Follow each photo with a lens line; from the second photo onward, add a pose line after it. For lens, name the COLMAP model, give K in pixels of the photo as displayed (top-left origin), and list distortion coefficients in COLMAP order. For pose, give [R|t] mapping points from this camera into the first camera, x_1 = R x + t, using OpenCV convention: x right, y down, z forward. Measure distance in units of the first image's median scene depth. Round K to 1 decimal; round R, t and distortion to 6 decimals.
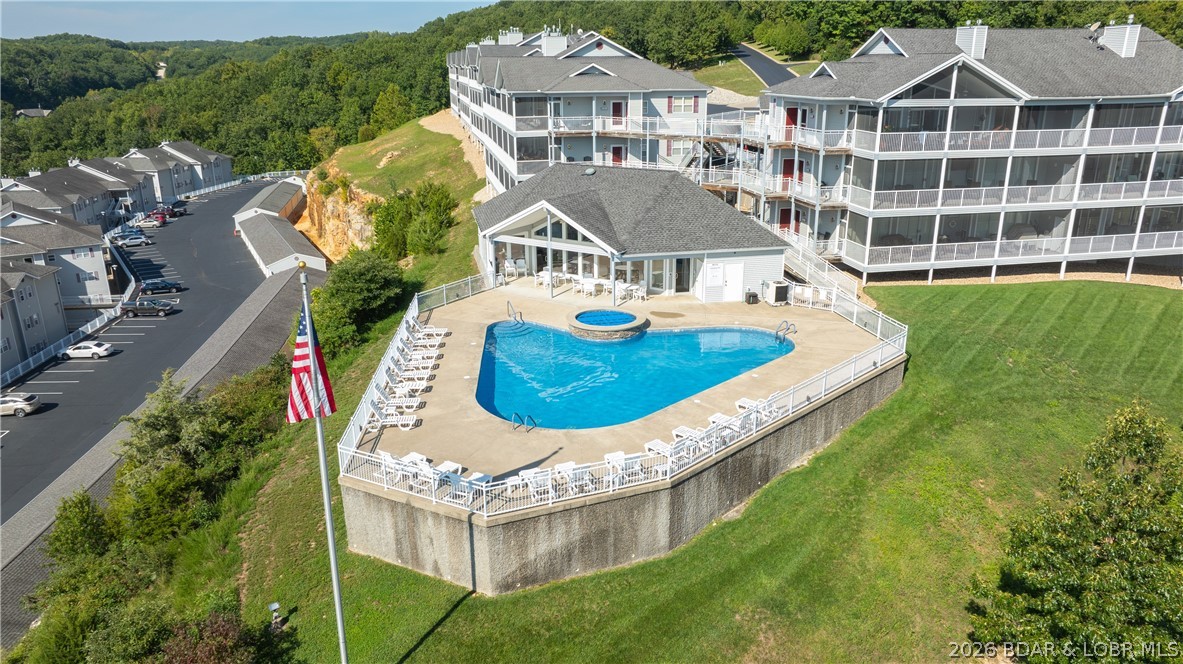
lens RADIAL K [[835.3, 0, 591.5], [0, 835.3, 332.0], [0, 0, 1]] dist [-0.037545, 0.034675]
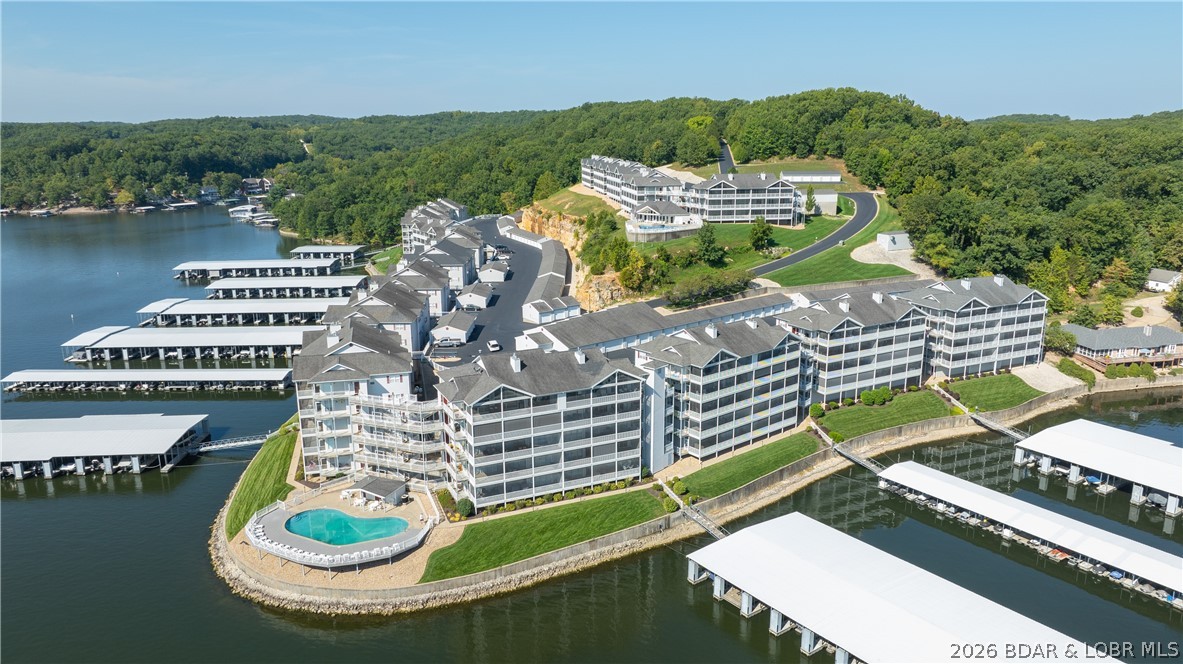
lens RADIAL K [[835.3, 0, 591.5], [0, 835.3, 332.0], [0, 0, 1]] dist [-0.037545, 0.034675]
pose [[0.998346, 0.012702, -0.056068, -0.096976], [-0.016864, 0.997086, -0.074399, 1.020400], [0.054960, 0.075222, 0.995651, -4.181359]]
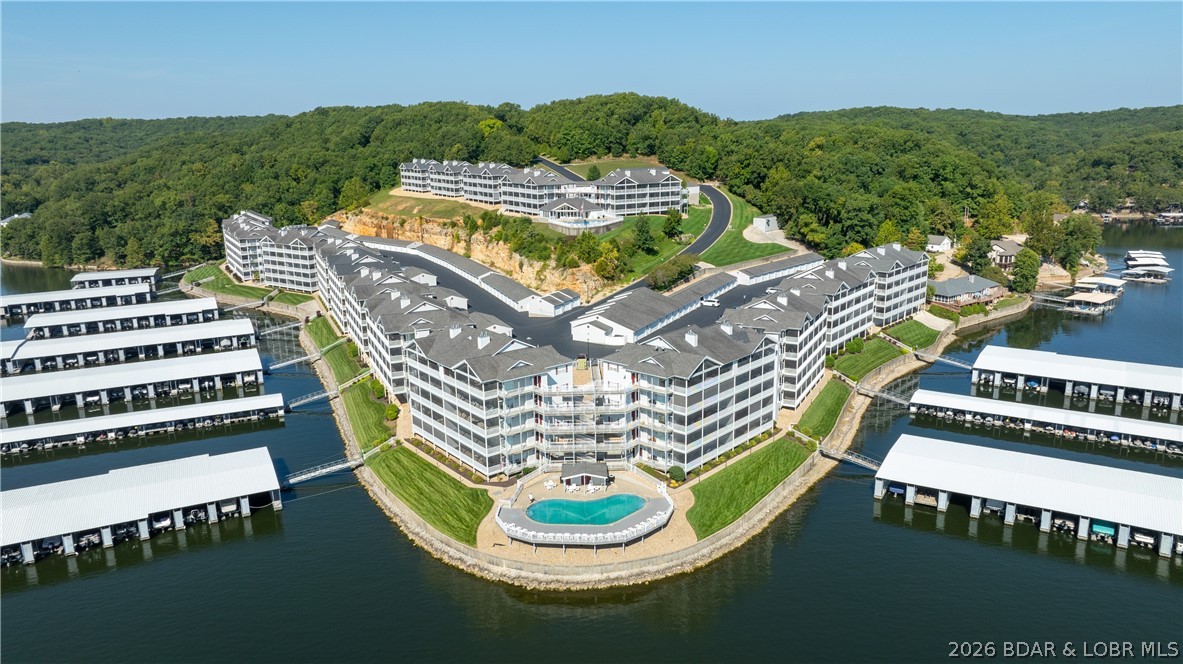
lens RADIAL K [[835.3, 0, 591.5], [0, 835.3, 332.0], [0, 0, 1]] dist [-0.037545, 0.034675]
pose [[0.940183, -0.091425, 0.328172, -1.749299], [0.117311, 0.991285, -0.059927, 1.036821], [-0.319833, 0.094841, 0.942715, -4.205600]]
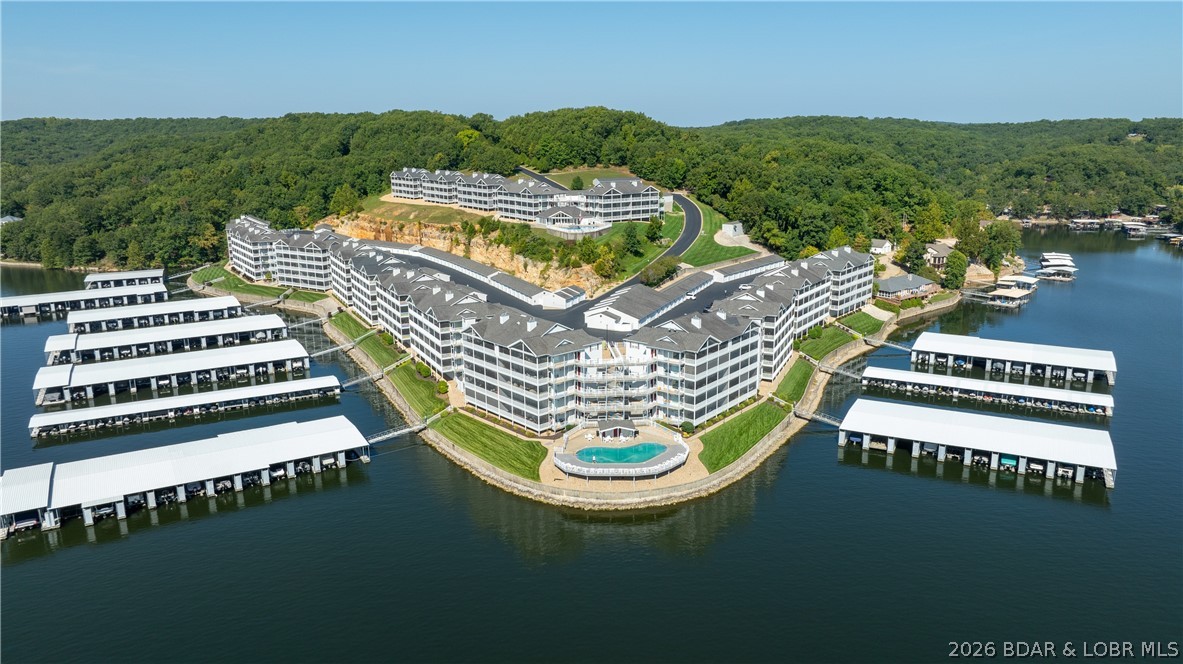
lens RADIAL K [[836.1, 0, 591.5], [0, 836.1, 332.0], [0, 0, 1]] dist [-0.022791, -0.002042]
pose [[0.915914, -0.096282, 0.389654, -2.333770], [0.127390, 0.990341, -0.054733, 1.111886], [-0.380621, 0.099769, 0.919333, -4.786176]]
